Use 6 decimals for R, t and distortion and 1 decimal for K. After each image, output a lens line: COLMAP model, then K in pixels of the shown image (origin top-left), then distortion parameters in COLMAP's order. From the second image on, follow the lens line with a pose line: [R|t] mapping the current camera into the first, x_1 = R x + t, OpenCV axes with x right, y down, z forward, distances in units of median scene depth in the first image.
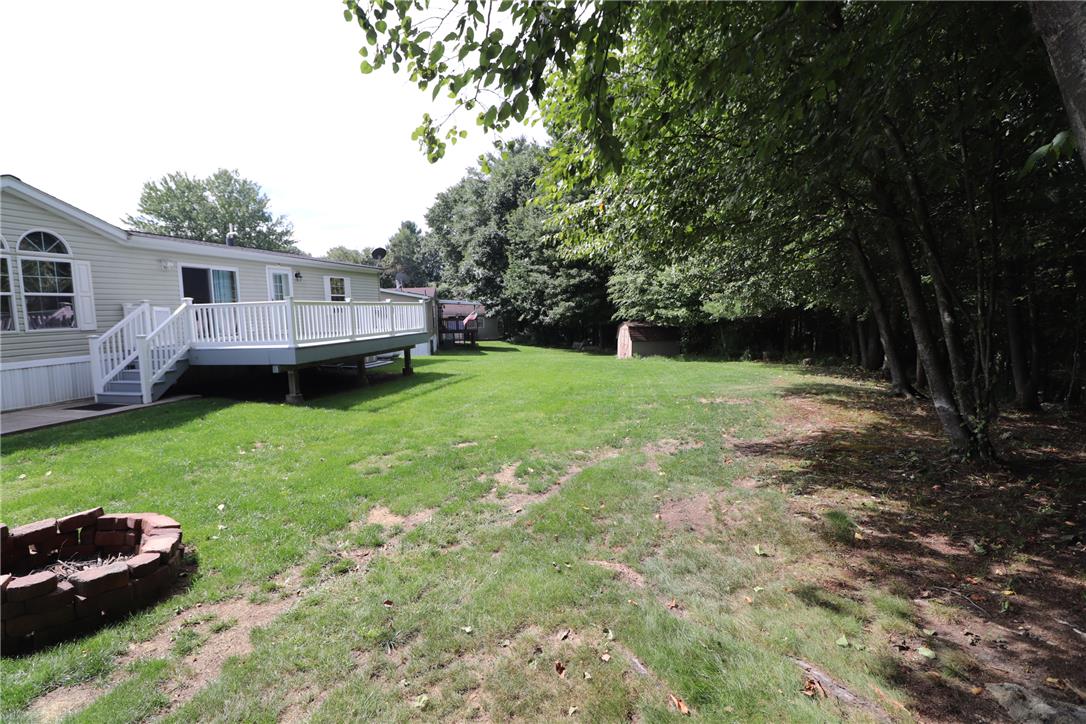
lens RADIAL K [[502.5, 0, 540.8], [0, 502.5, 360.1], [0, 0, 1]] dist [-0.011297, -0.006394]
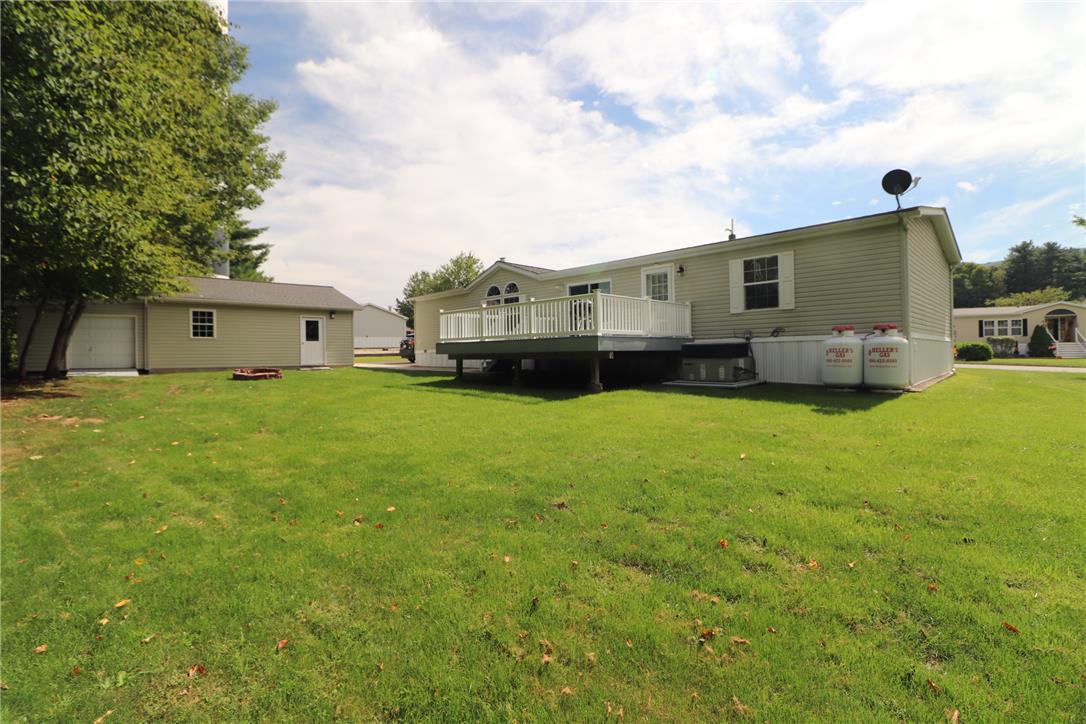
lens RADIAL K [[502.5, 0, 541.1], [0, 502.5, 362.9], [0, 0, 1]] dist [-0.011297, -0.006394]
pose [[-0.526856, 0.044532, -0.848787, 0.852458], [-0.056618, 0.994570, 0.087324, -0.151231], [0.848067, 0.094064, -0.521474, 2.722945]]
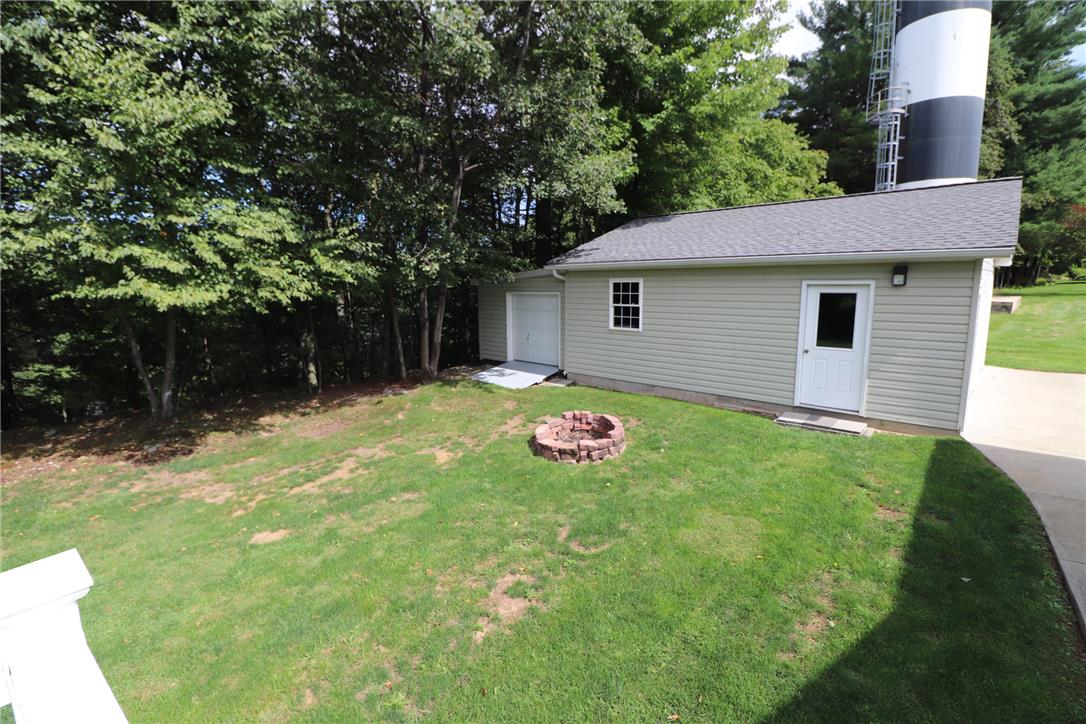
lens RADIAL K [[502.5, 0, 537.0], [0, 502.5, 358.6], [0, 0, 1]] dist [-0.011297, -0.006394]
pose [[-0.897673, -0.029782, 0.439656, -0.800298], [0.079378, 0.970465, 0.227809, -0.228066], [-0.433455, 0.239396, -0.868796, 1.341623]]
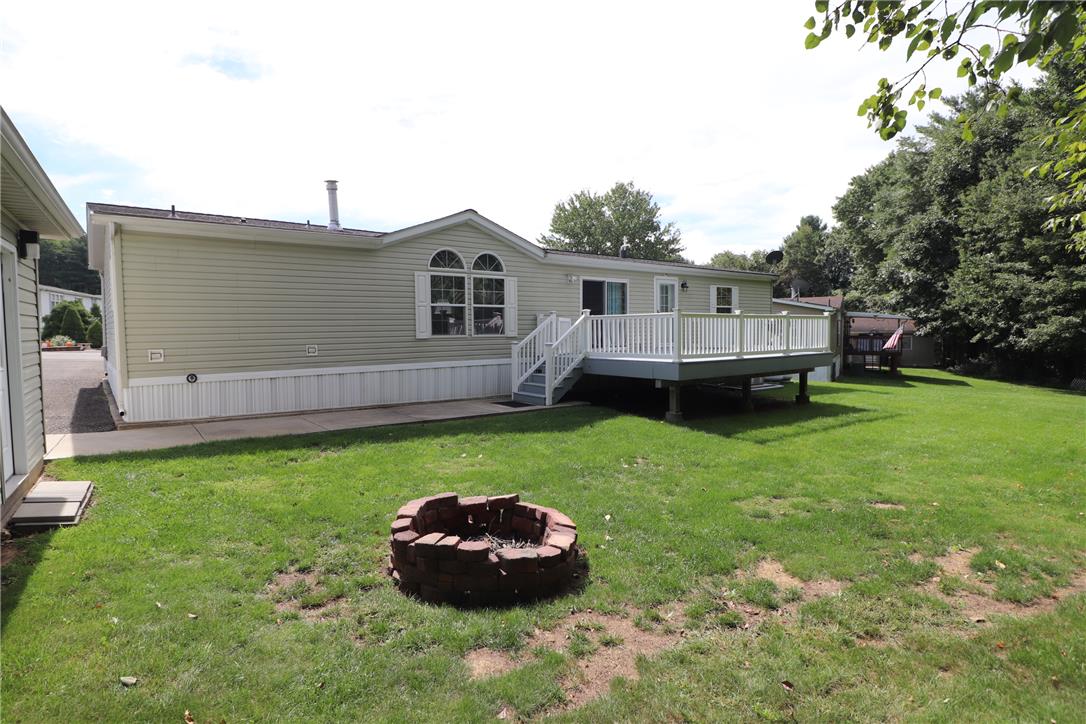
lens RADIAL K [[577.3, 0, 535.5], [0, 577.3, 356.9], [0, 0, 1]] dist [0.001326, -0.010281]
pose [[0.773606, 0.052455, -0.631492, -0.022286], [-0.078215, 0.996852, -0.013014, -0.000851], [0.628821, 0.059460, 0.775273, -0.006892]]
